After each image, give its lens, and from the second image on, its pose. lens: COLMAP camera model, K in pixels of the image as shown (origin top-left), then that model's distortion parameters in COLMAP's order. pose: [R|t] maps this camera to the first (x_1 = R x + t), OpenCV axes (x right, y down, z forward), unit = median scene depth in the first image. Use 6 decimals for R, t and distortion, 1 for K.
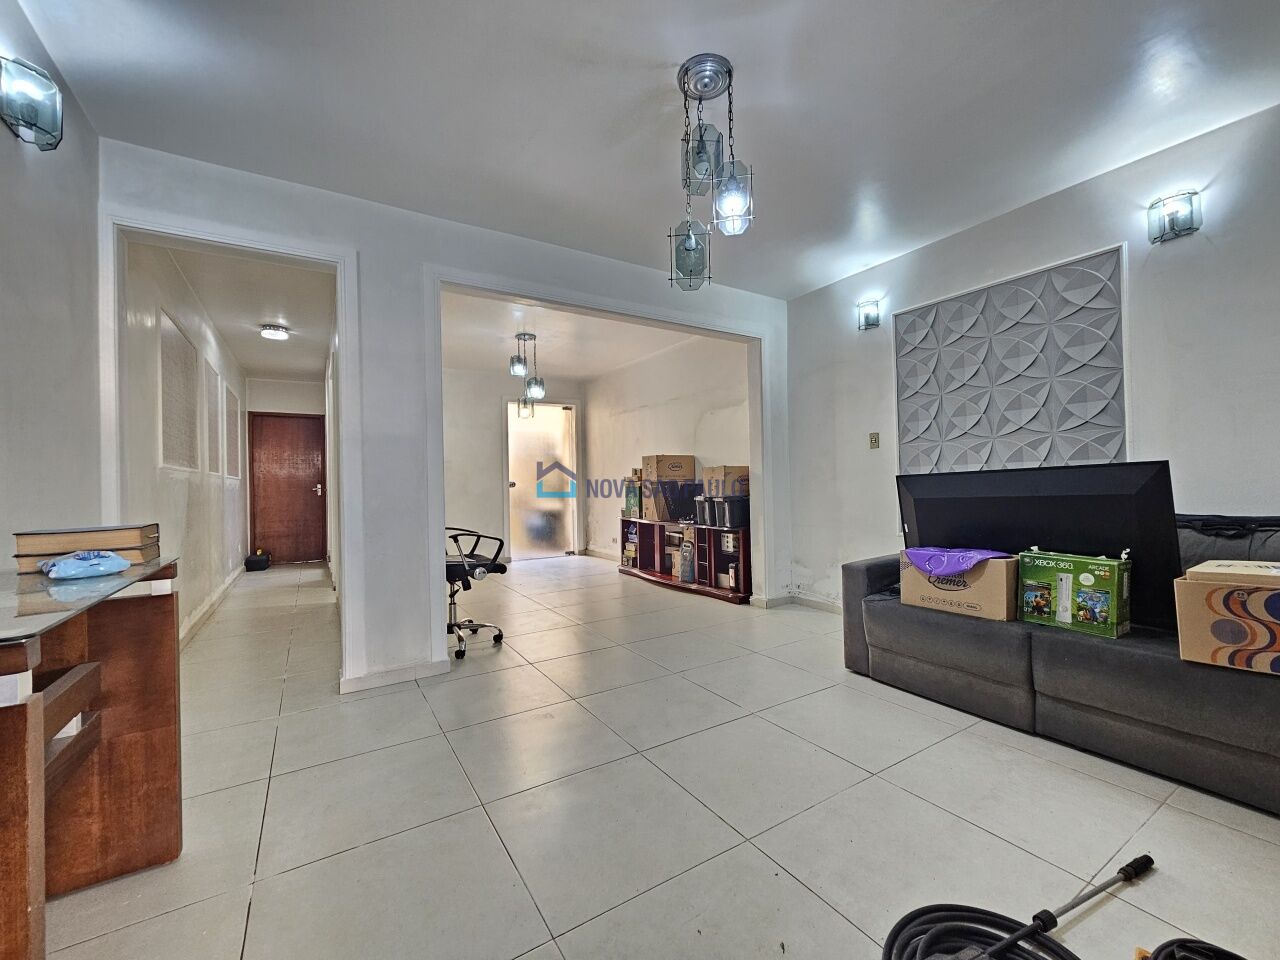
lens RADIAL K [[526.1, 0, 641.7], [0, 526.1, 478.4], [0, 0, 1]] dist [-0.001157, 0.000061]
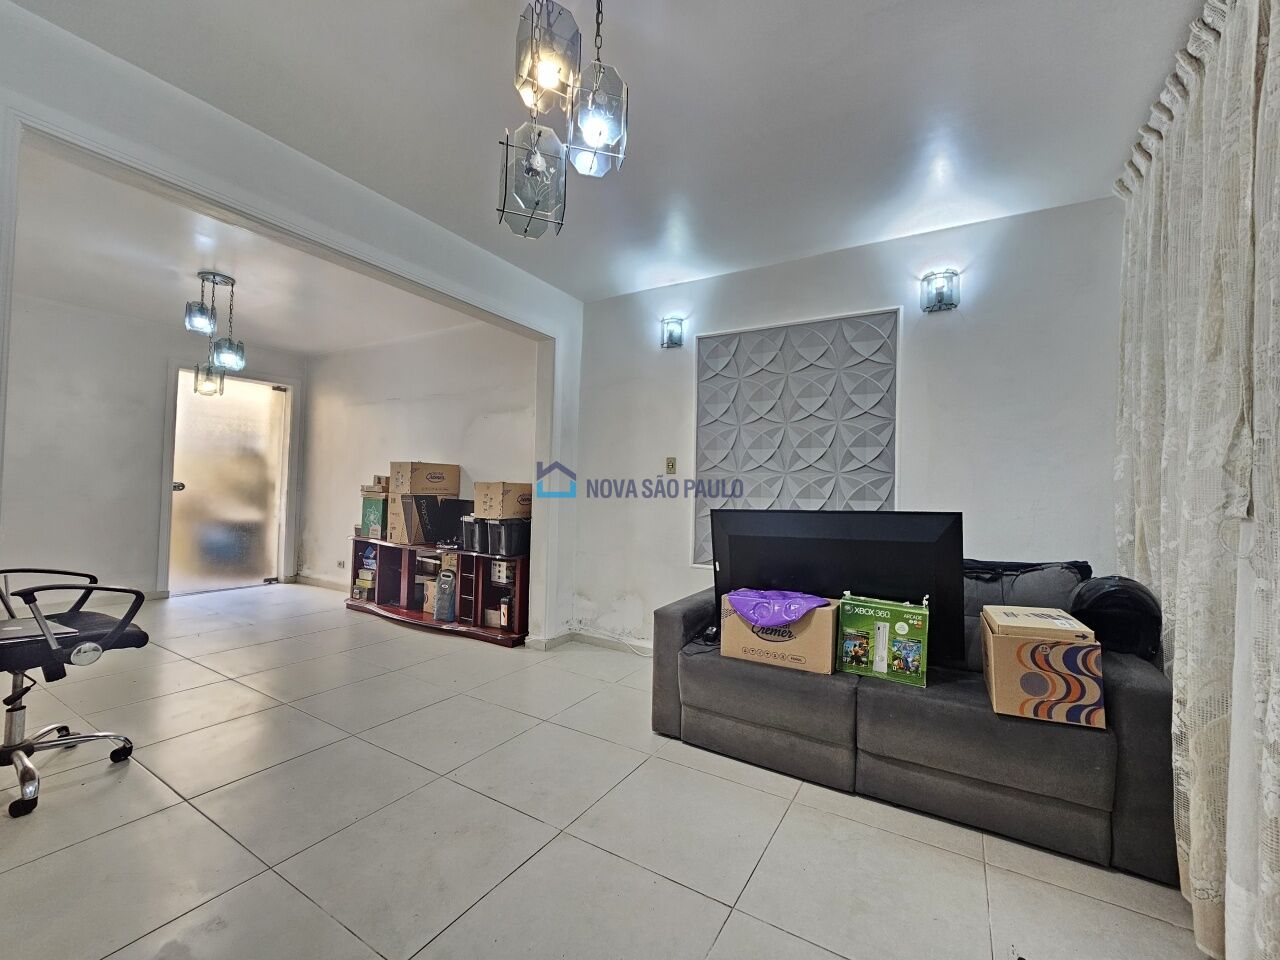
lens RADIAL K [[526.1, 0, 641.7], [0, 526.1, 478.4], [0, 0, 1]] dist [-0.001157, 0.000061]
pose [[0.888425, 0.055111, 0.455701, -0.026544], [-0.049161, 0.998480, -0.024909, -0.018204], [-0.456381, -0.000273, 0.889784, 0.143395]]
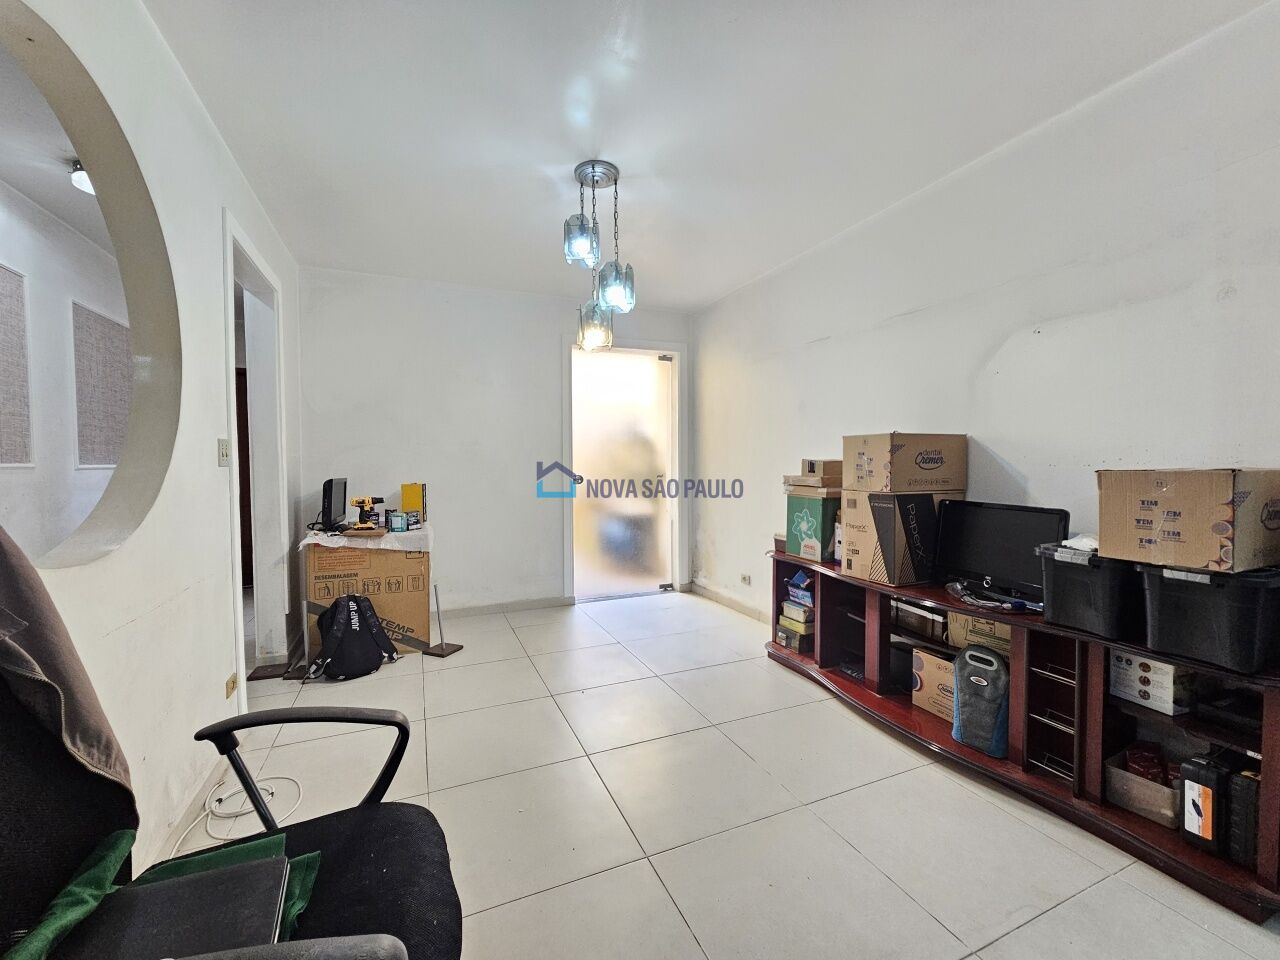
lens RADIAL K [[526.1, 0, 641.7], [0, 526.1, 478.4], [0, 0, 1]] dist [-0.001157, 0.000061]
pose [[0.988809, 0.018336, -0.148056, -0.120166], [-0.012281, 0.999054, 0.041713, -0.025344], [0.148681, -0.039428, 0.988099, 0.600739]]
